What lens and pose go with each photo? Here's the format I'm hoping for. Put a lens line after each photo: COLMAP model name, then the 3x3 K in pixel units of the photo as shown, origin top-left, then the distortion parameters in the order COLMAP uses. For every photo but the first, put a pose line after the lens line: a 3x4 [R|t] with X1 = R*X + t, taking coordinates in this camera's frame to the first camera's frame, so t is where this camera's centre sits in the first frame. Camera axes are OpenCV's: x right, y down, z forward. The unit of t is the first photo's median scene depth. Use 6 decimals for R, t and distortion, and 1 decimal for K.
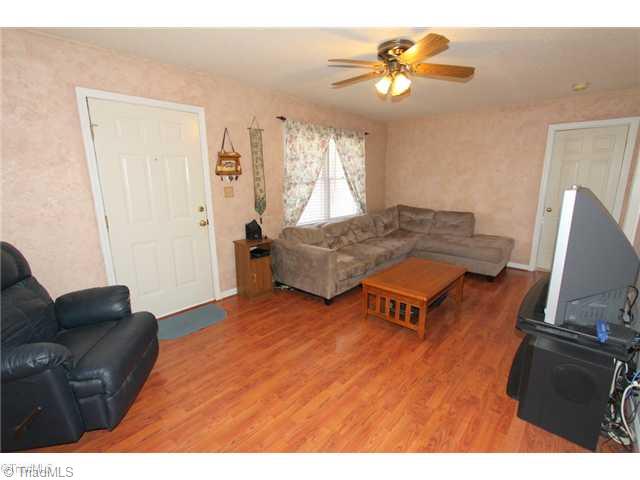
lens RADIAL K [[291.6, 0, 320.0], [0, 291.6, 240.0], [0, 0, 1]] dist [0.000105, 0.000622]
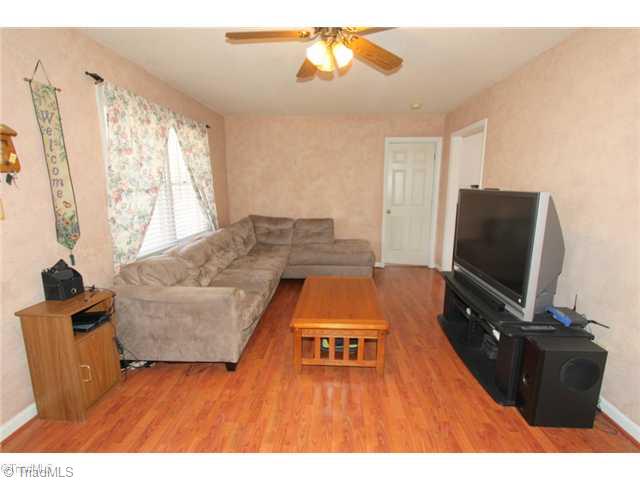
lens RADIAL K [[302.4, 0, 325.2], [0, 302.4, 240.8], [0, 0, 1]] dist [-0.010085, -0.000178]
pose [[0.772750, -0.111965, 0.624757, -0.172073], [0.131330, 0.991222, 0.015200, -0.044817], [-0.620975, 0.070304, 0.780671, 0.261510]]
